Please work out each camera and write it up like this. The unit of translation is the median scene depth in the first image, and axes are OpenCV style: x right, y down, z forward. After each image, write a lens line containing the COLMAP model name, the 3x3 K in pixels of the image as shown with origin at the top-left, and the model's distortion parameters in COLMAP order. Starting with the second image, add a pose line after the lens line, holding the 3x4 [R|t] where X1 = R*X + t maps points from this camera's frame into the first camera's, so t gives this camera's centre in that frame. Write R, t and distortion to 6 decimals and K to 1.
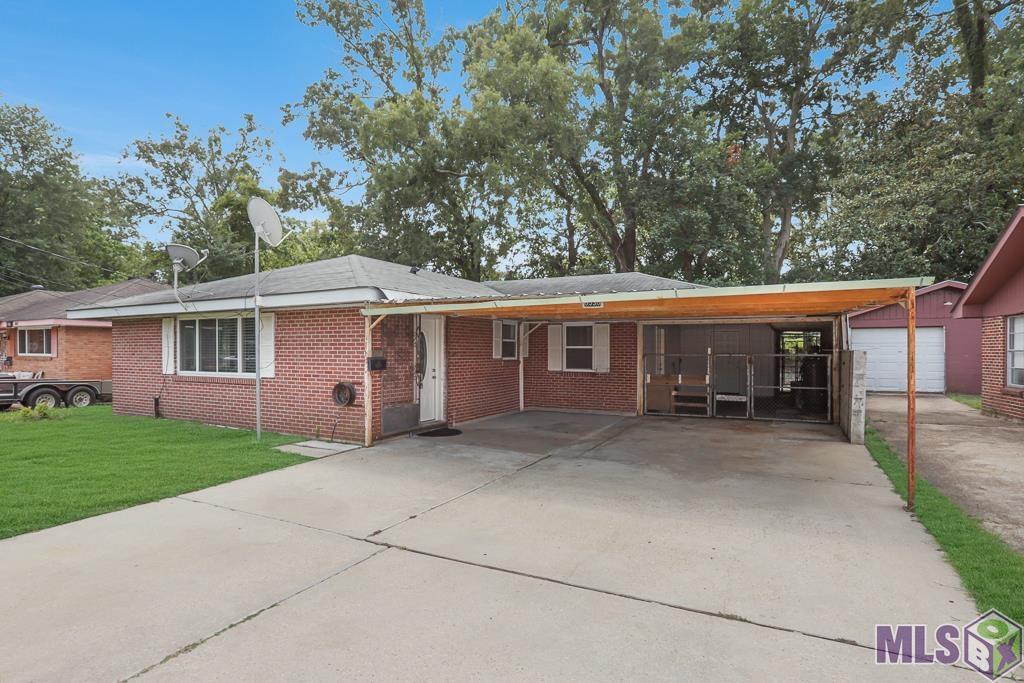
lens RADIAL K [[489.5, 0, 508.8], [0, 489.5, 337.7], [0, 0, 1]] dist [-0.041517, 0.017249]
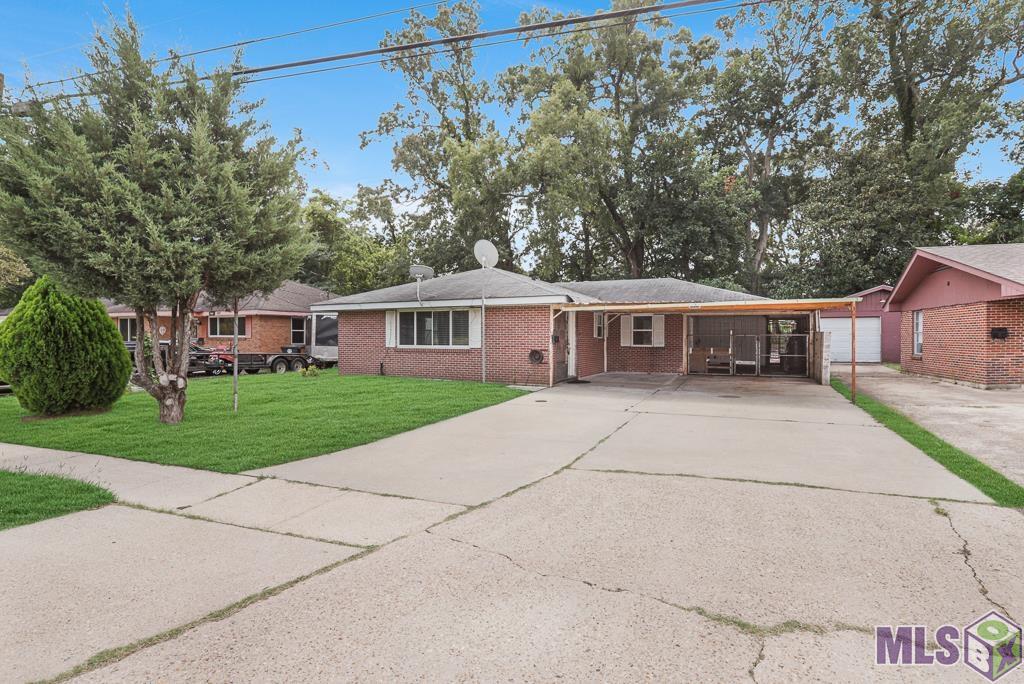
lens RADIAL K [[485.6, 0, 494.8], [0, 485.6, 324.7], [0, 0, 1]] dist [-0.051865, 0.026445]
pose [[0.999287, 0.001710, 0.037719, -0.374851], [-0.001675, 0.999998, -0.000964, 0.004265], [-0.037721, 0.000900, 0.999288, -0.472216]]
